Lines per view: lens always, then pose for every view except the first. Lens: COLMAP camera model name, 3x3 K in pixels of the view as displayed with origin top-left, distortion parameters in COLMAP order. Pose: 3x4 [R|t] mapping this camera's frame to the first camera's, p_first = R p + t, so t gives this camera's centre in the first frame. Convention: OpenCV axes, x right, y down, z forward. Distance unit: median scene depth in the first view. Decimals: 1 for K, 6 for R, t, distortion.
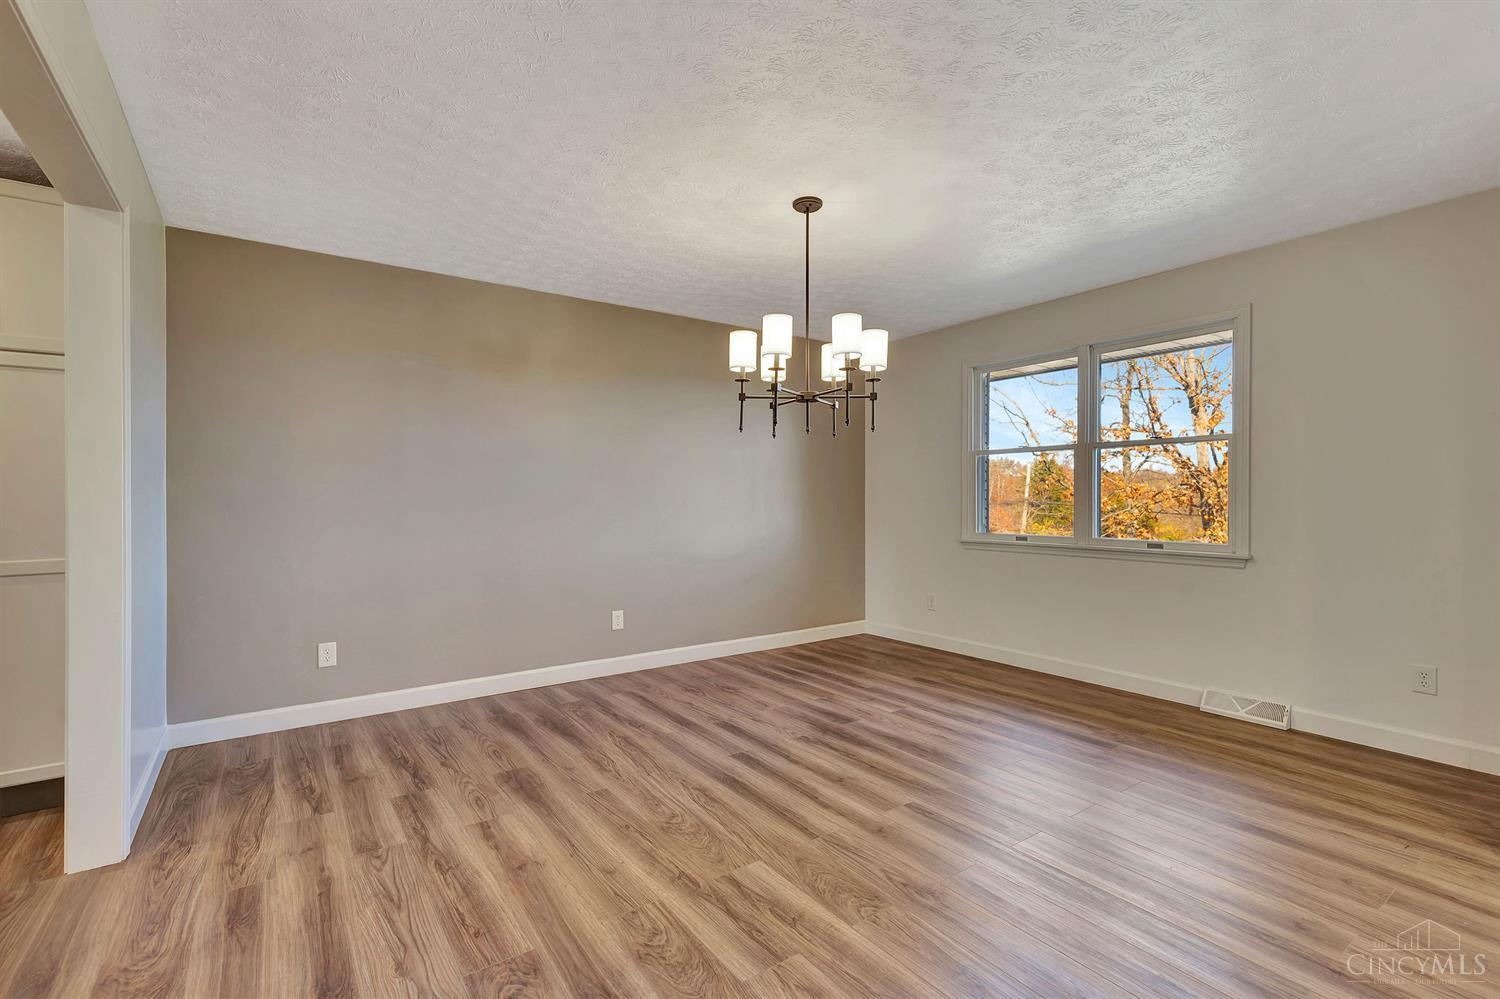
lens RADIAL K [[699.0, 0, 756.7], [0, 699.0, 491.5], [0, 0, 1]] dist [0.002354, 0.000656]
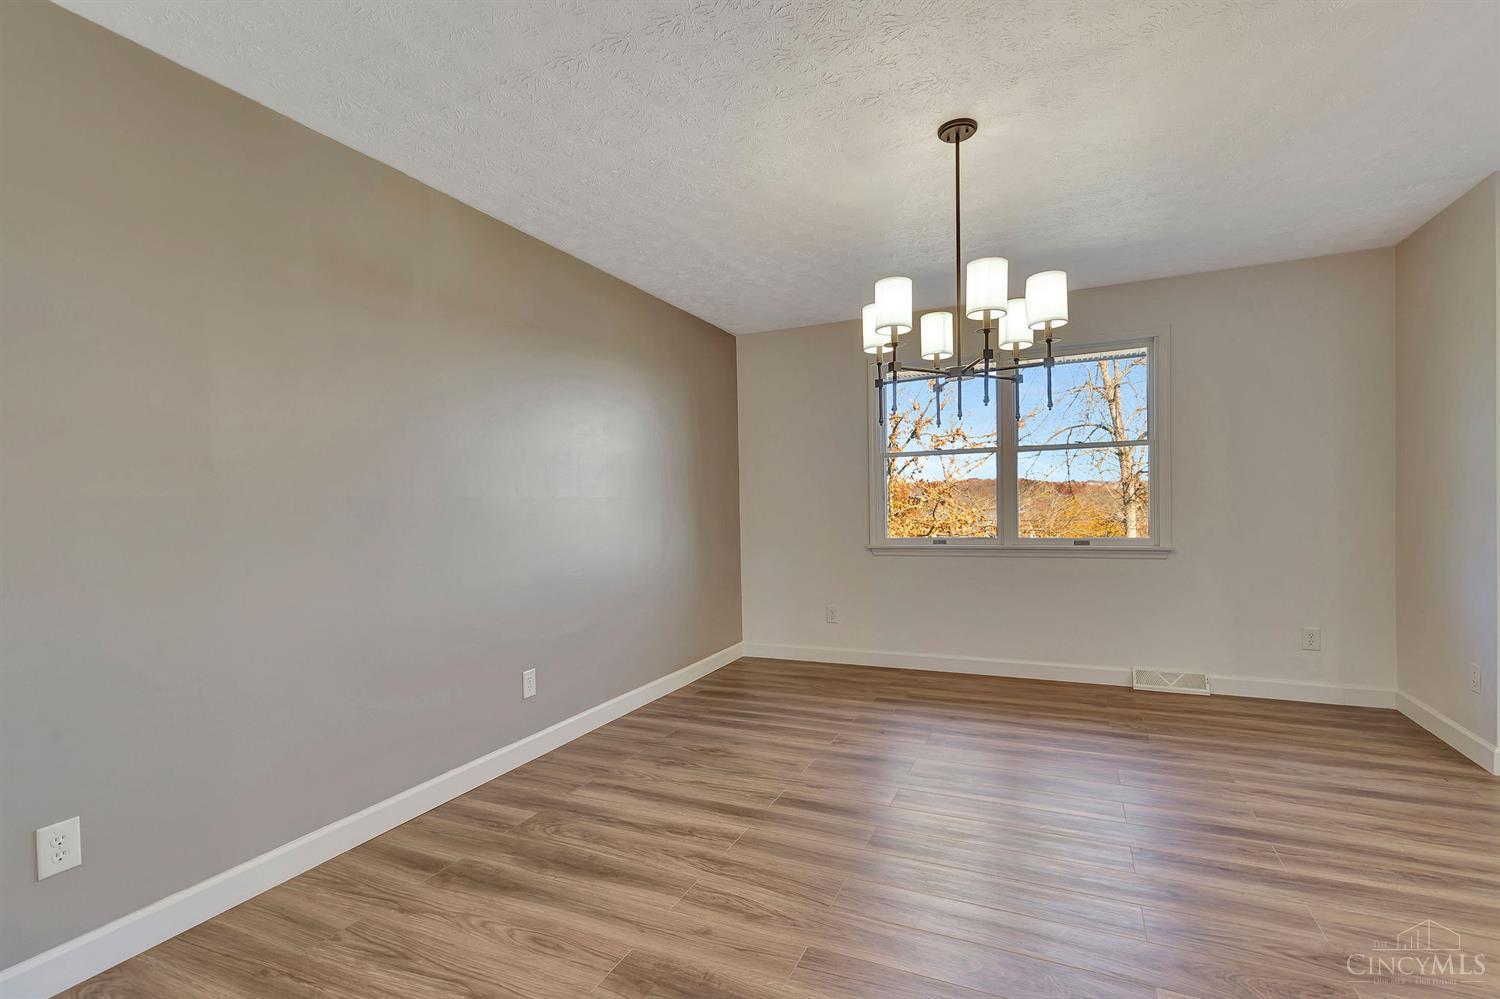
lens RADIAL K [[699.0, 0, 748.6], [0, 699.0, 514.2], [0, 0, 1]] dist [0.002354, 0.000656]
pose [[0.865462, -0.022904, 0.500451, -0.437563], [0.015639, 0.999703, 0.018707, 0.007278], [-0.500731, -0.008364, 0.865563, 0.354772]]
